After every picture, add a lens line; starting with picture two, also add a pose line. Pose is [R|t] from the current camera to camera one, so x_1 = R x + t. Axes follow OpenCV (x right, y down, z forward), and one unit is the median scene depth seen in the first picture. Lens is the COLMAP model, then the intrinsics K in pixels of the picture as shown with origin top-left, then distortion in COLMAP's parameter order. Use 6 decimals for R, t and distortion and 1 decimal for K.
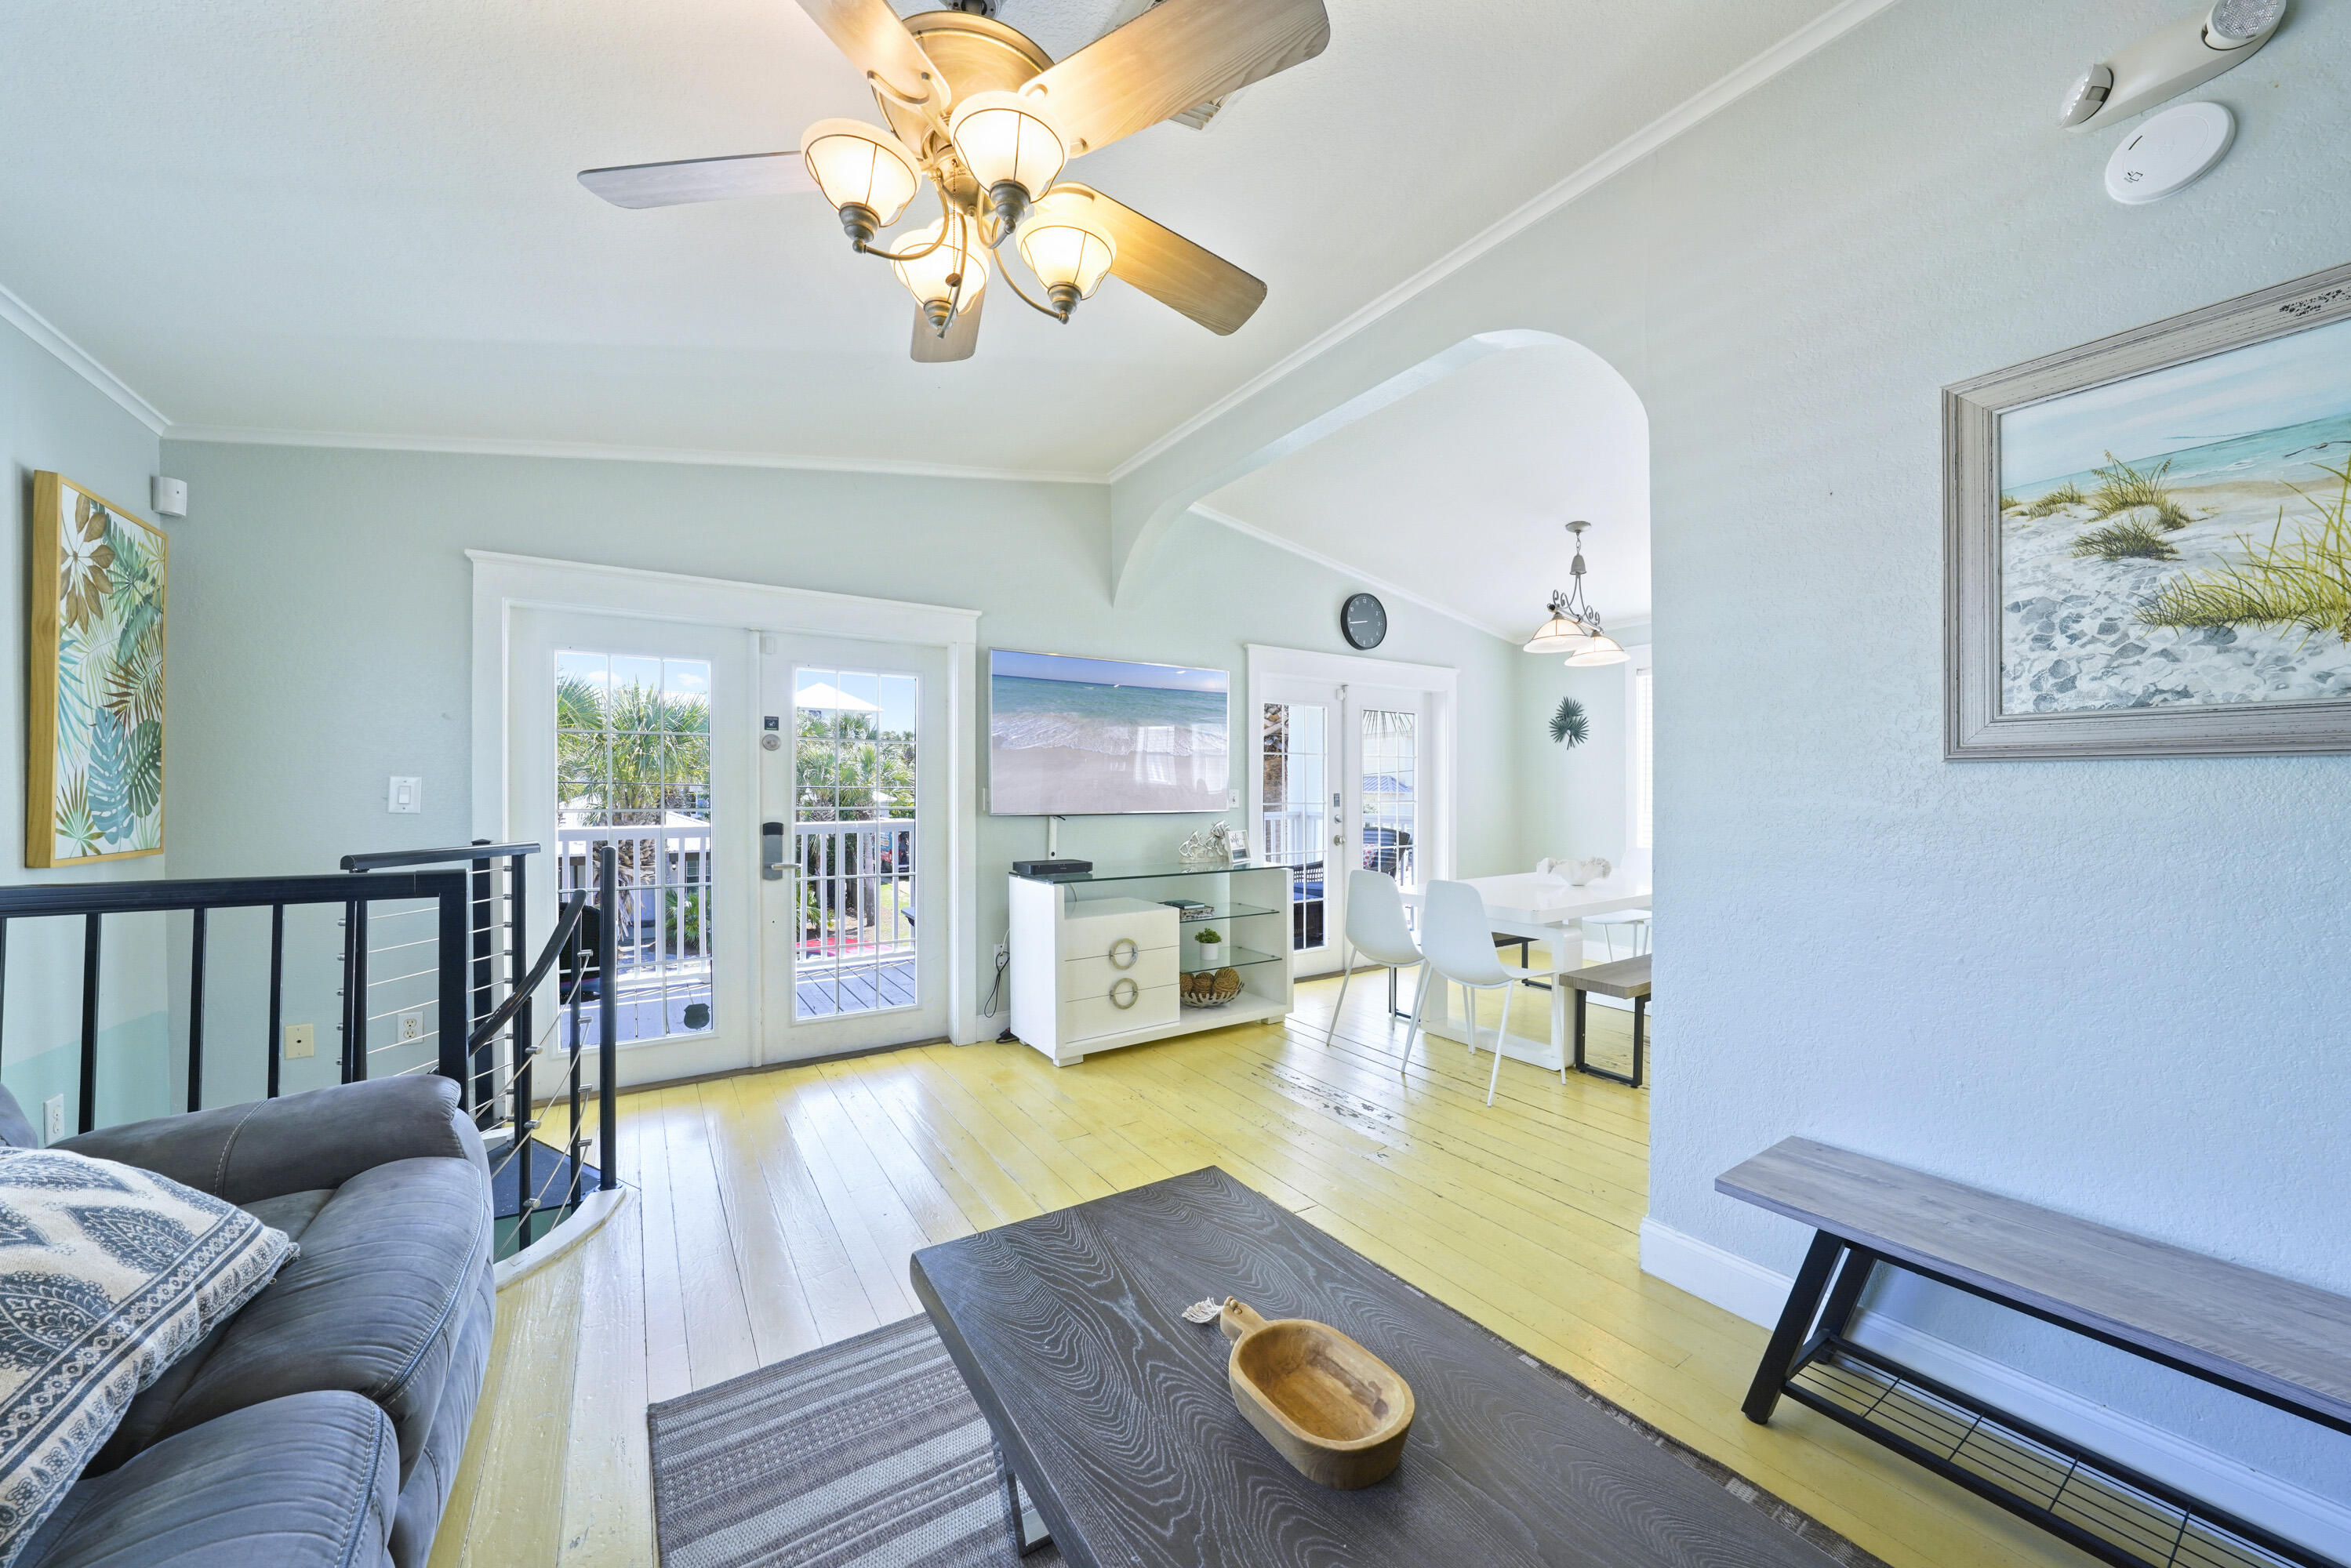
lens RADIAL K [[853.1, 0, 1199.5], [0, 853.1, 795.2], [0, 0, 1]] dist [-0.008221, 0.000944]
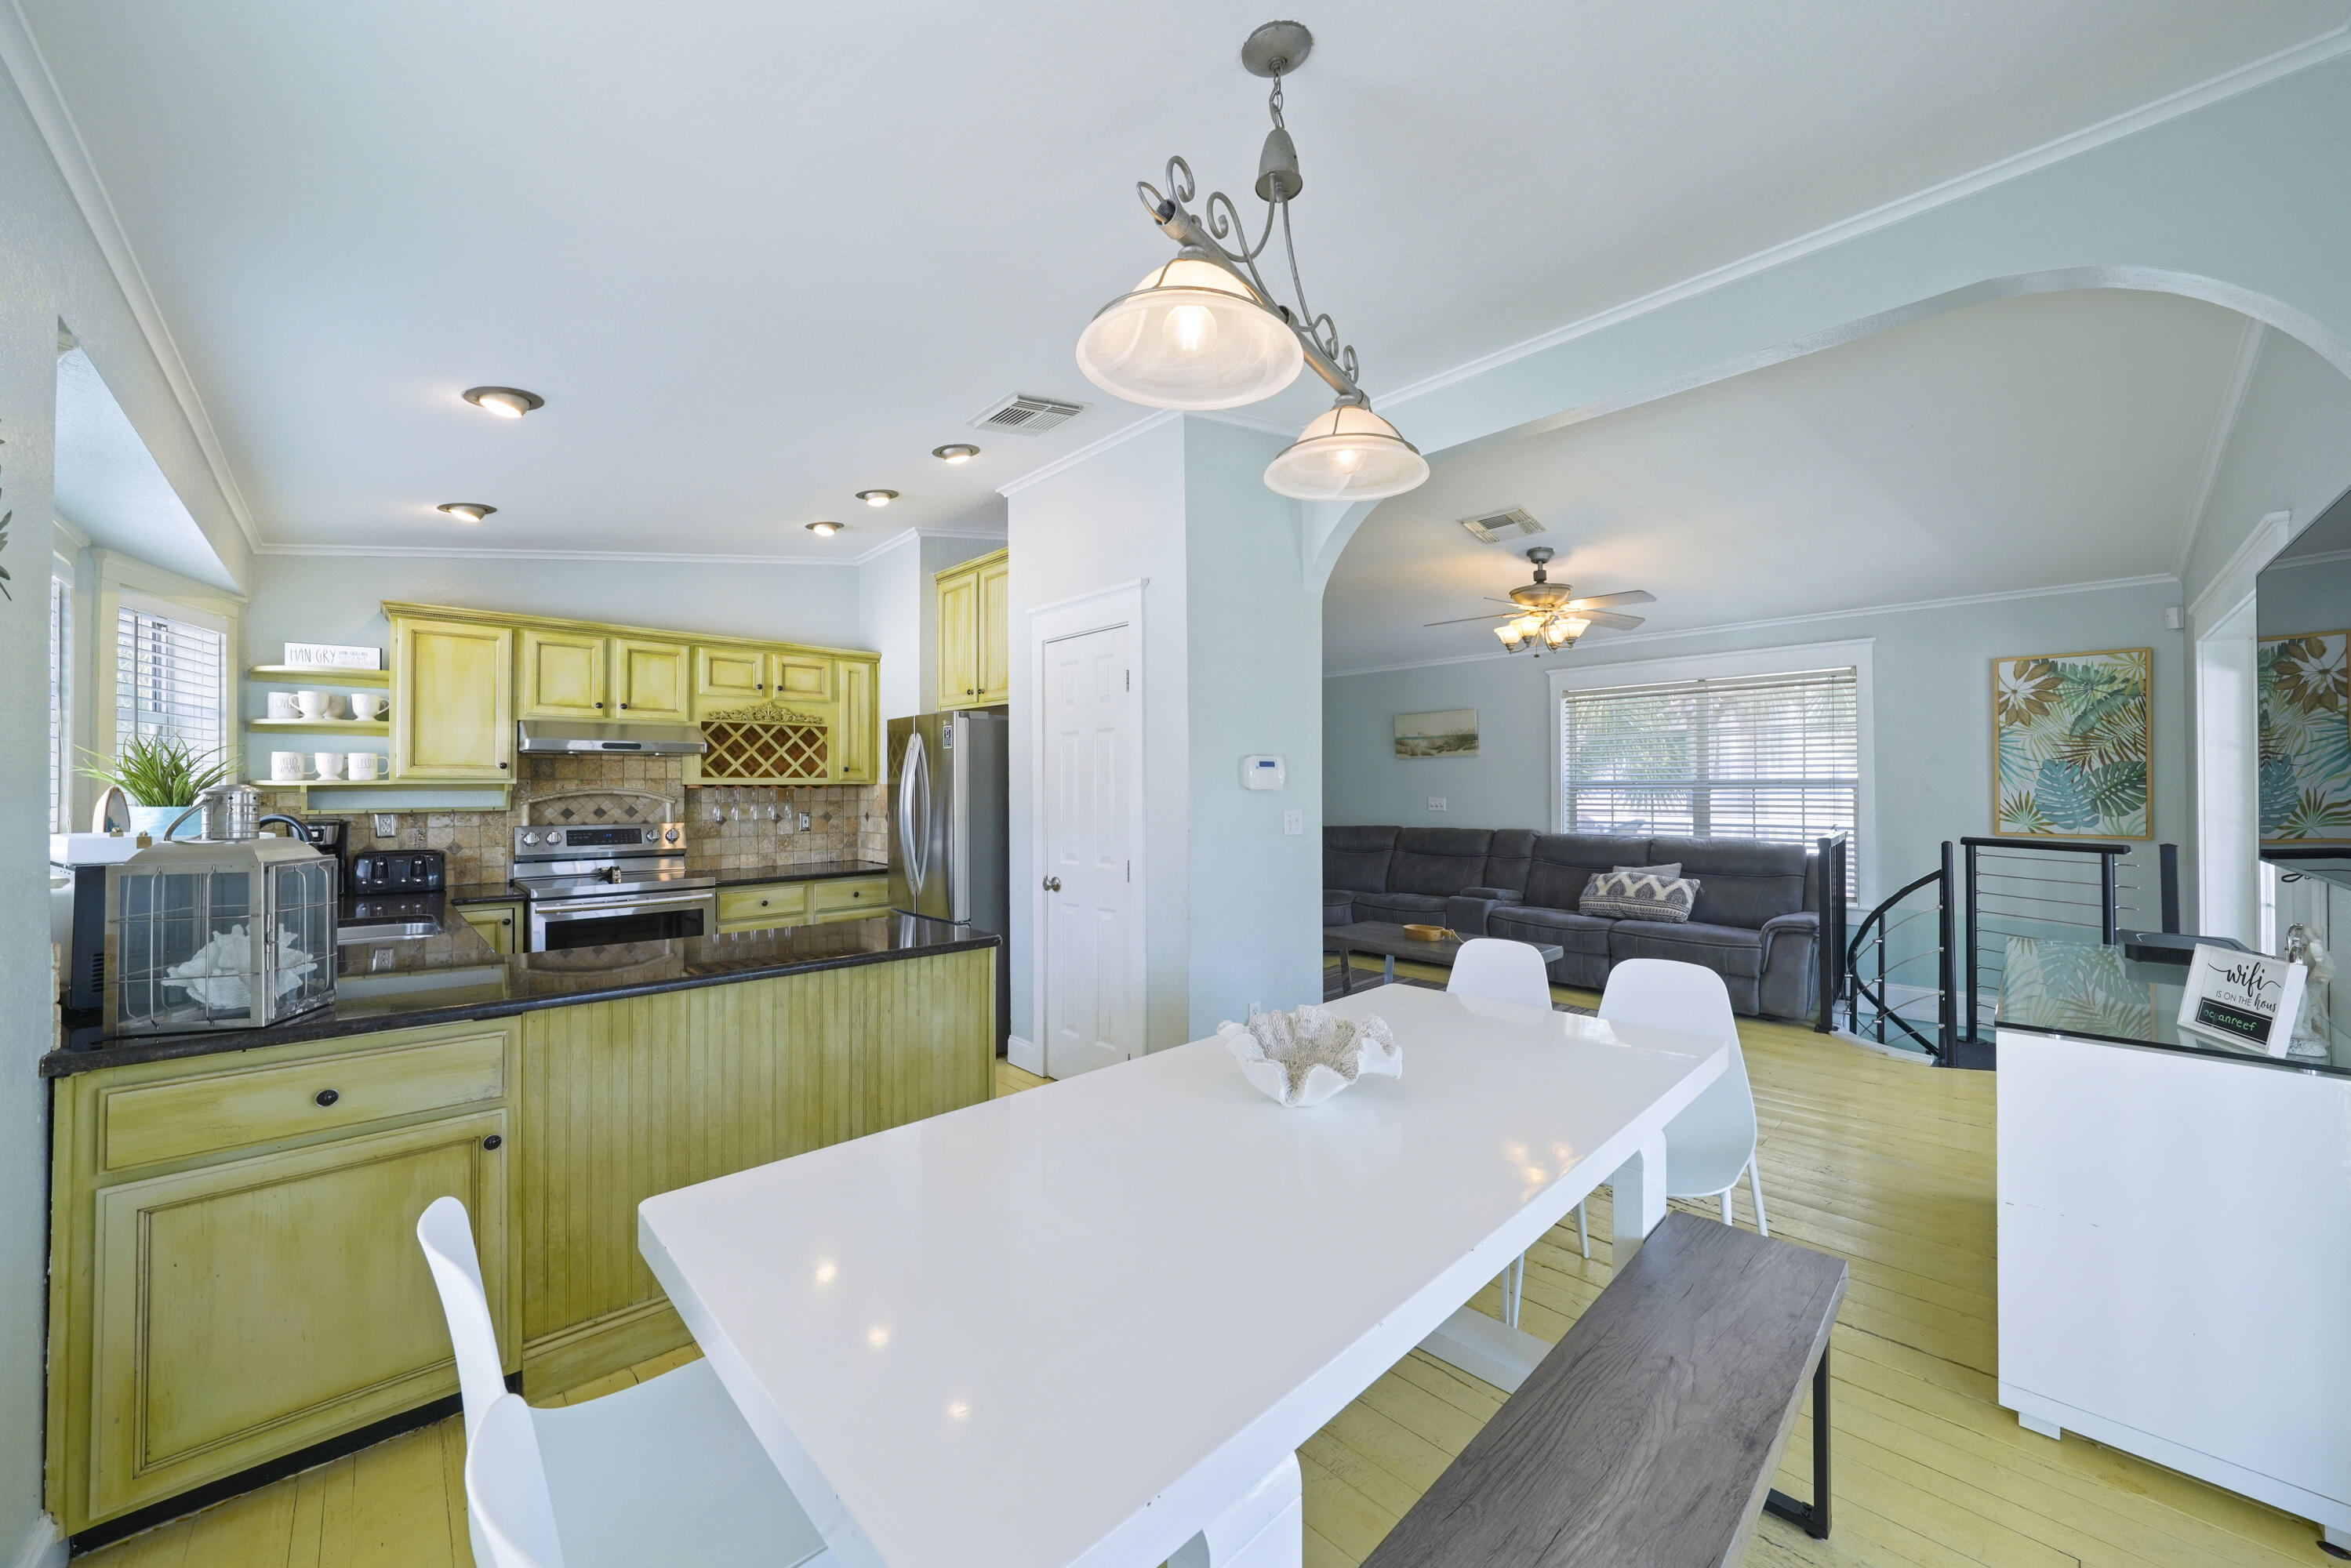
lens RADIAL K [[853.1, 0, 1209.5], [0, 853.1, 779.7], [0, 0, 1]] dist [-0.008221, 0.000944]
pose [[-0.980520, 0.002369, -0.196403, 0.975138], [0.003298, 0.999985, -0.004403, -0.051264], [0.196390, -0.004965, -0.980513, 2.413761]]
